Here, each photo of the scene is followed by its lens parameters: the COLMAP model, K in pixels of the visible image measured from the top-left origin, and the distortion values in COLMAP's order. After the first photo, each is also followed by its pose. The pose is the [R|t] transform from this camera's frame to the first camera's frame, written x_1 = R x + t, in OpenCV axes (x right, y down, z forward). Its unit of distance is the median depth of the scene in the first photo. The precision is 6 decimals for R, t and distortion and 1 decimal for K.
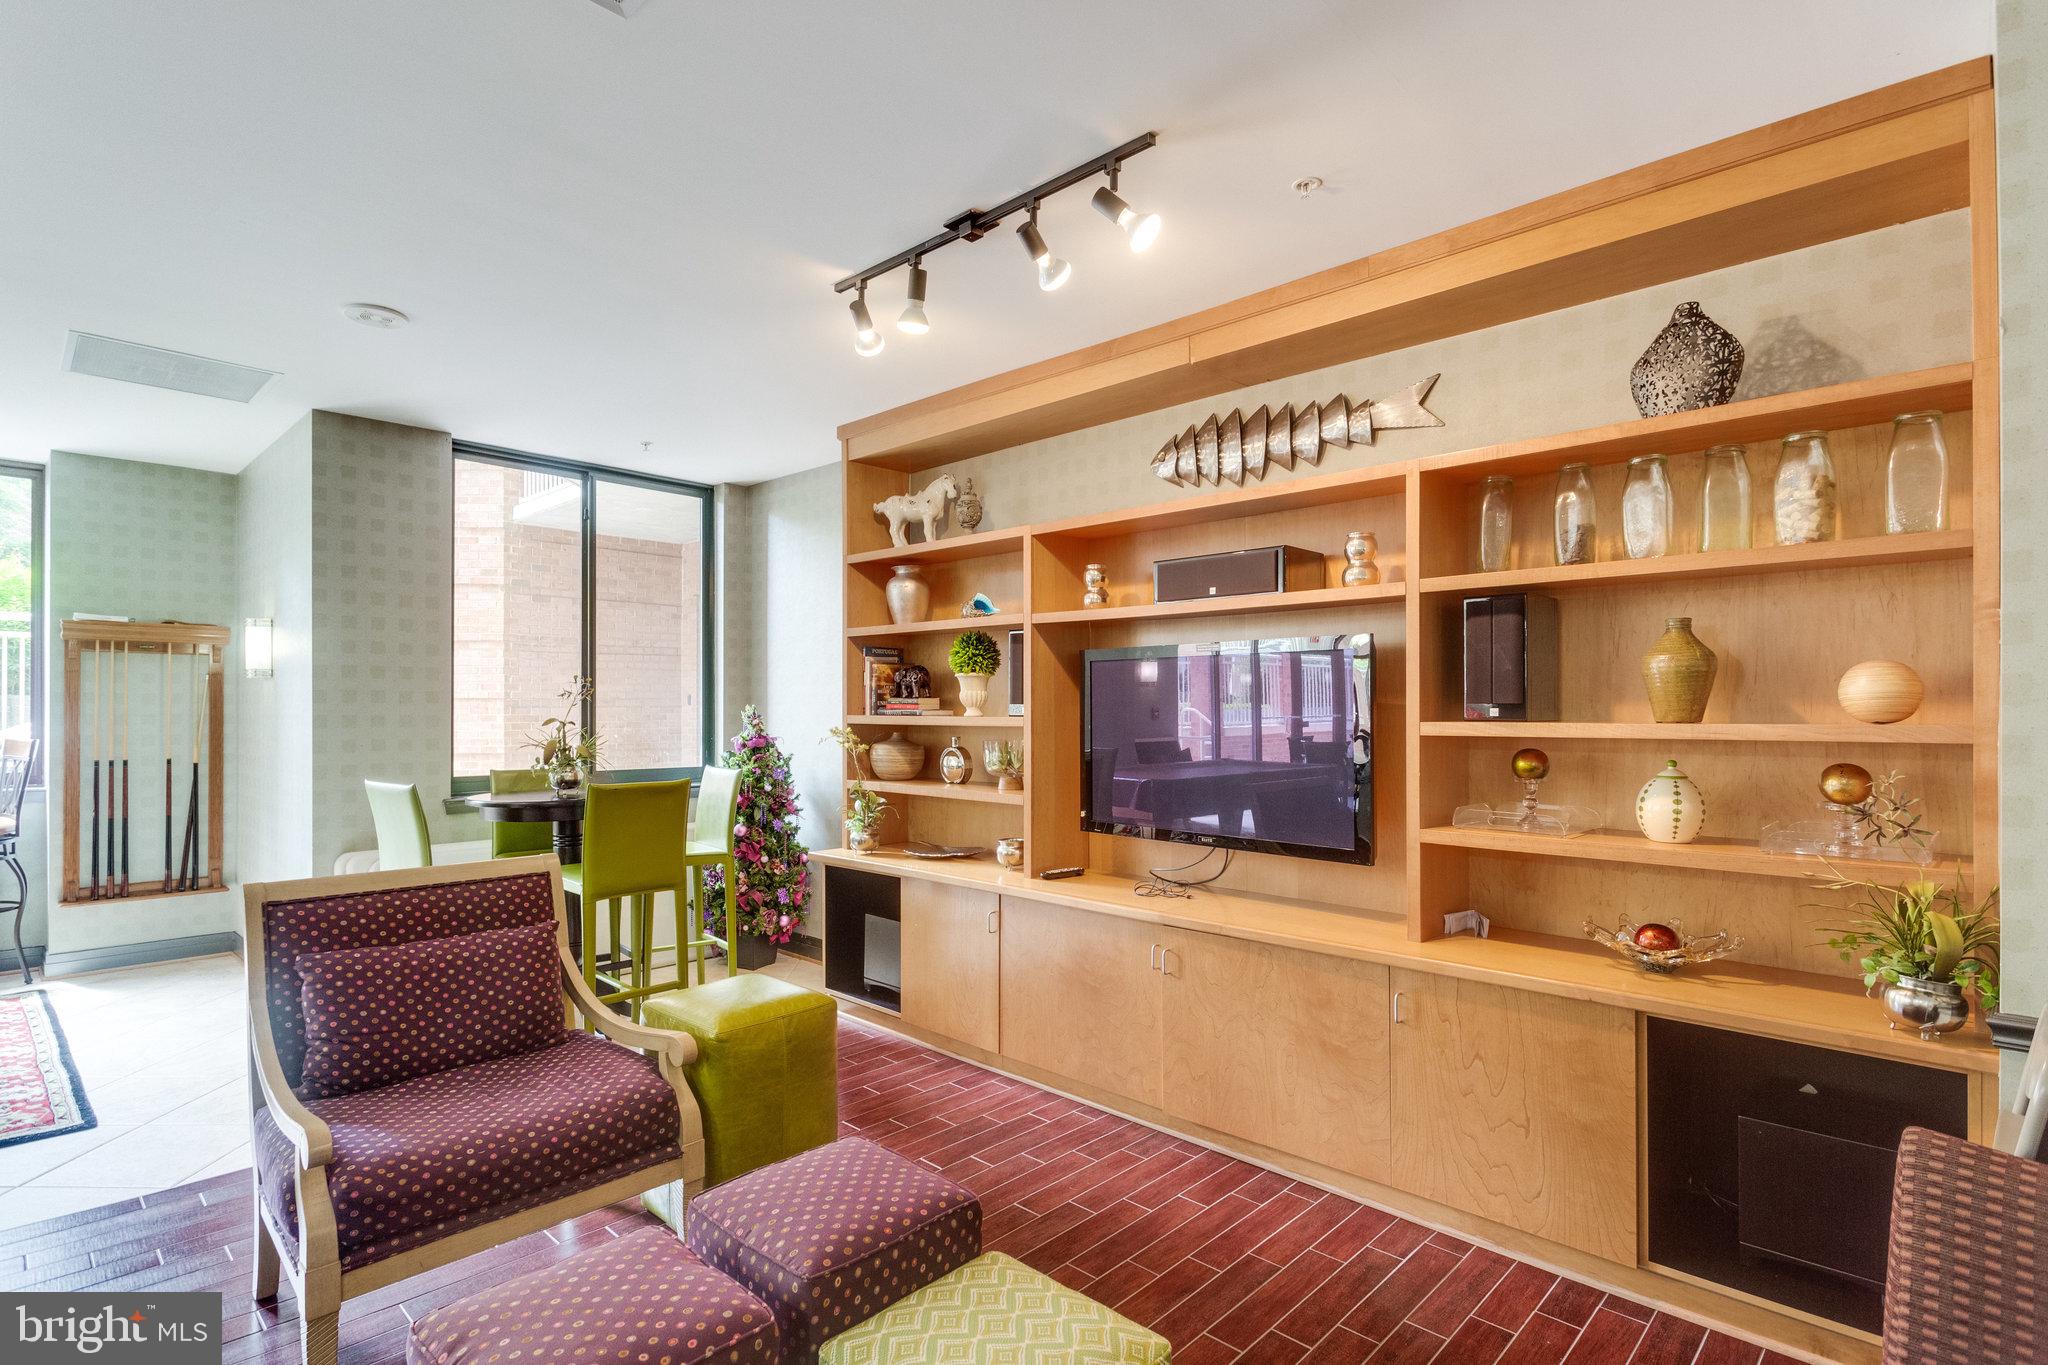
lens RADIAL K [[1013.1, 0, 1025.0], [0, 1013.1, 706.3], [0, 0, 1]] dist [0.001088, -0.000087]
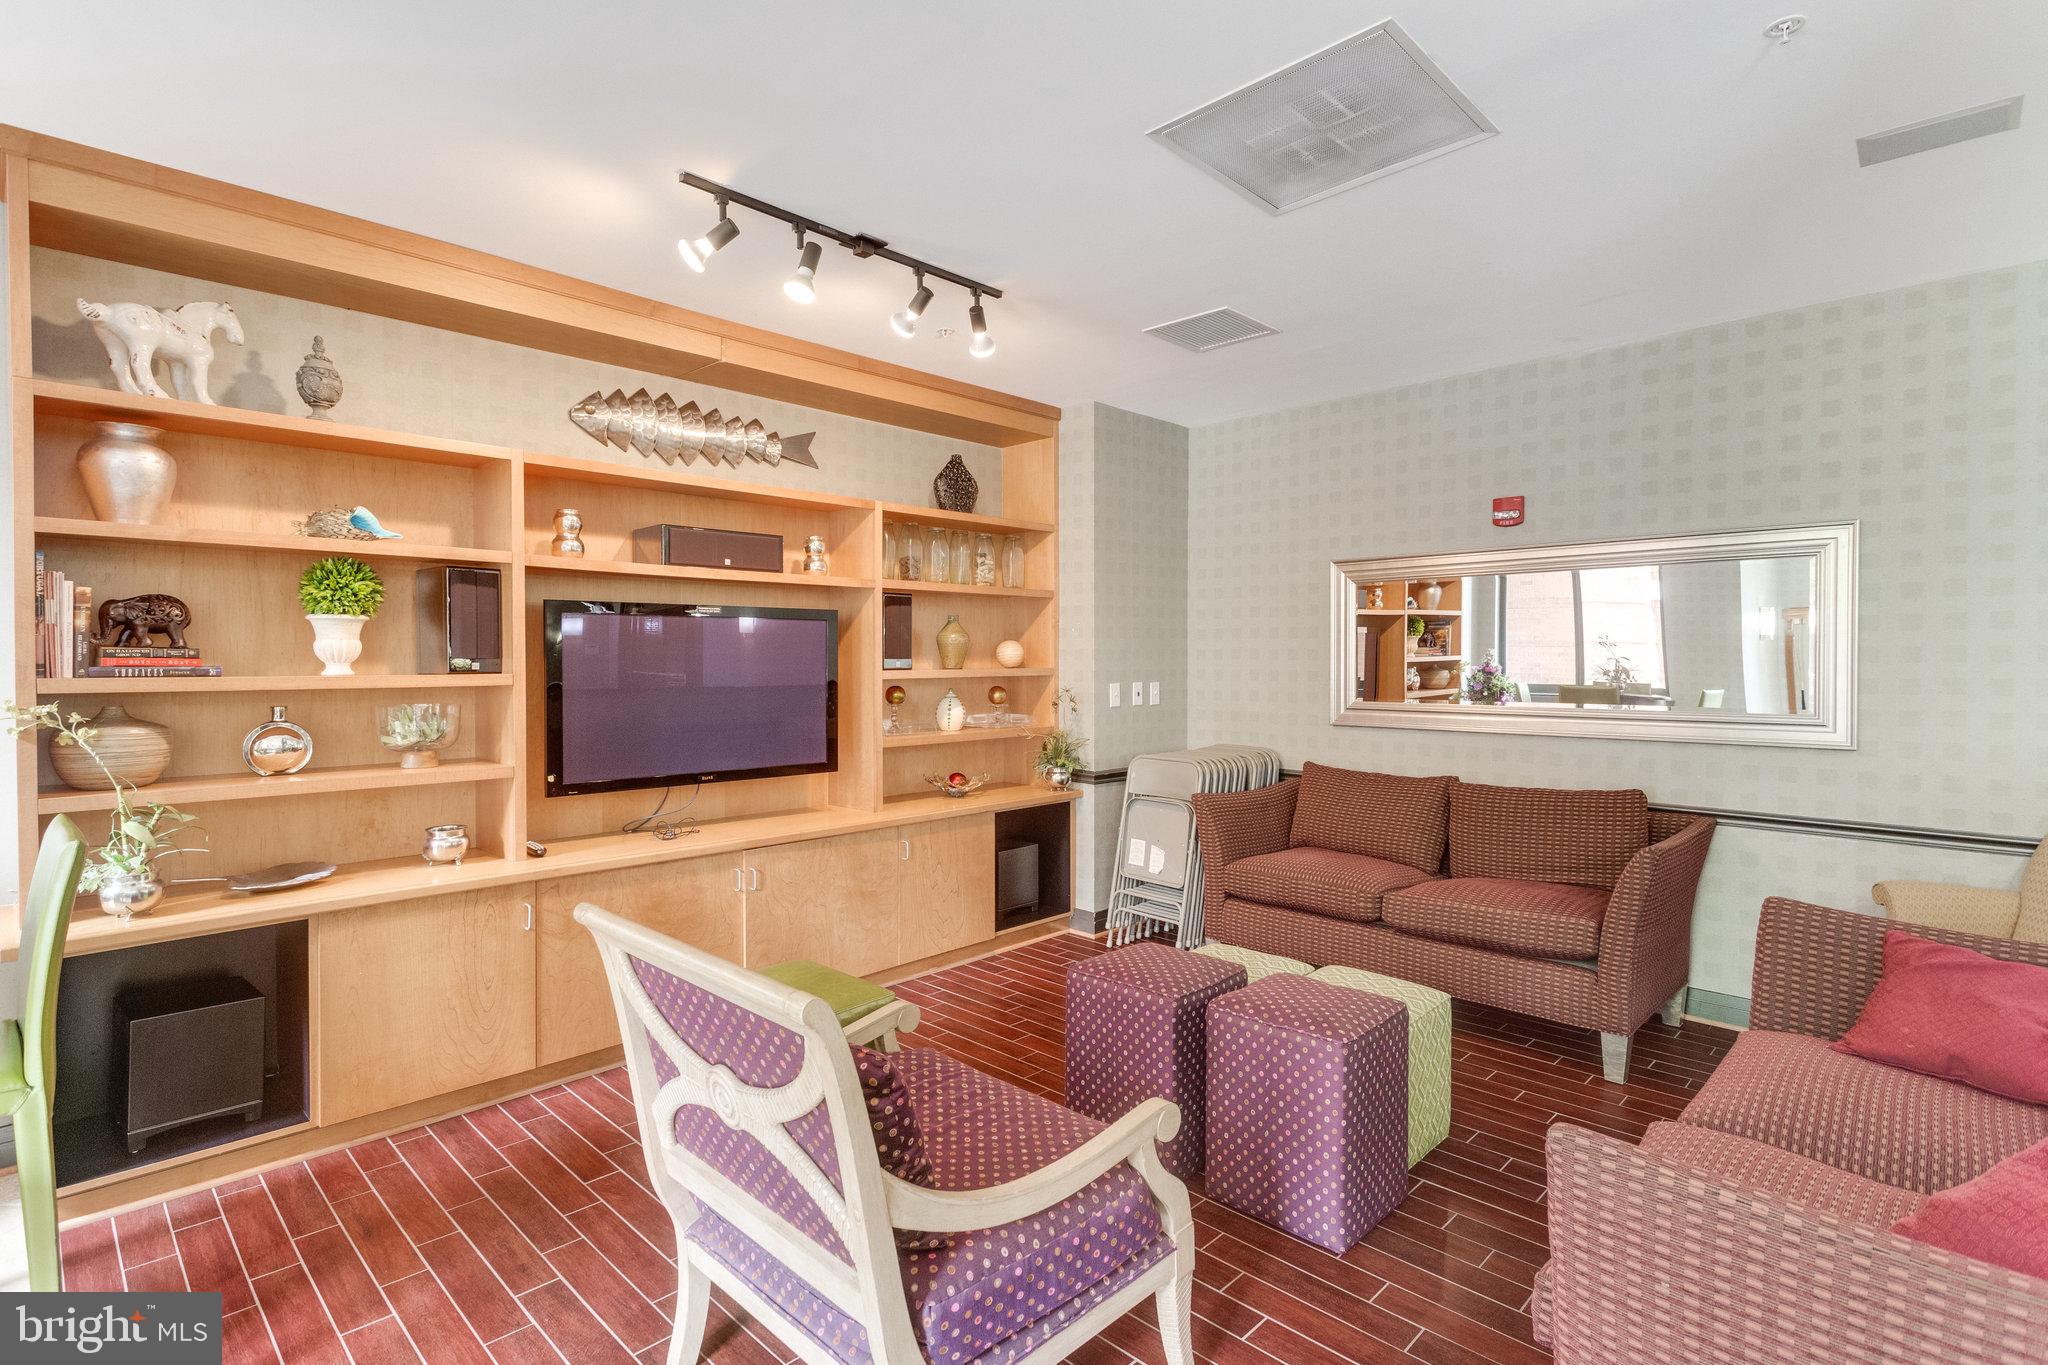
lens RADIAL K [[982.8, 0, 1024.0], [0, 982.8, 682.5], [0, 0, 1]] dist [-0.001372, -0.000335]
pose [[0.008359, -0.024663, 0.999661, -0.699003], [-0.000688, 0.999695, 0.024669, -0.002669], [-0.999965, -0.000894, 0.008340, 0.479240]]
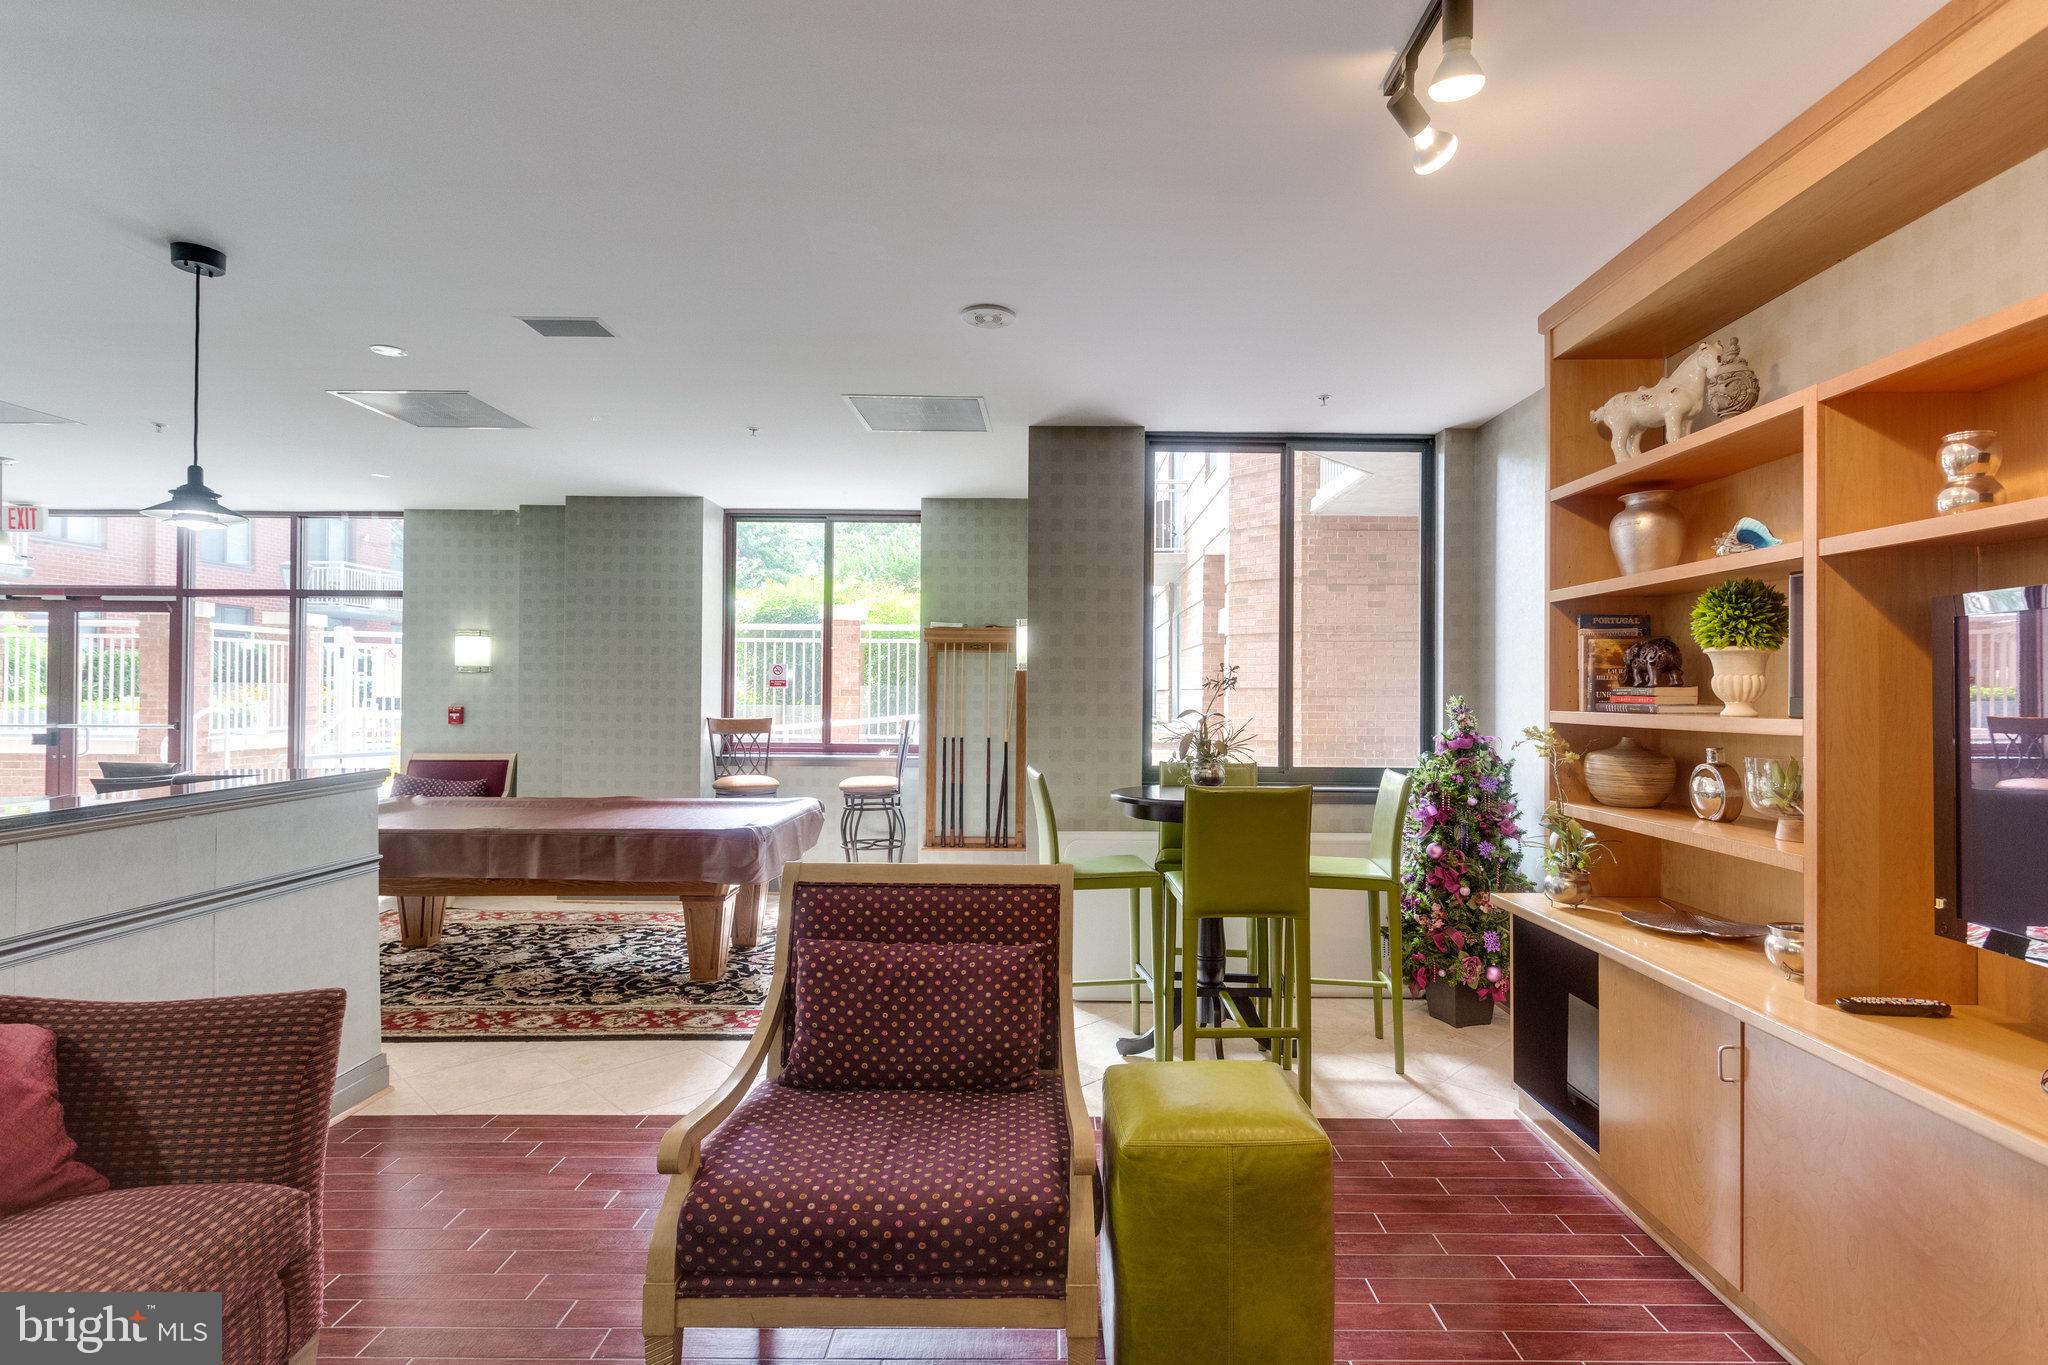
lens RADIAL K [[1006.6, 0, 1052.0], [0, 1006.6, 687.5], [0, 0, 1]] dist [0.004061, 0.000190]
pose [[0.686498, -0.001969, -0.727129, 0.104395], [-0.003897, 0.999972, -0.006387, -0.001884], [0.727121, 0.007218, 0.686472, 0.250517]]
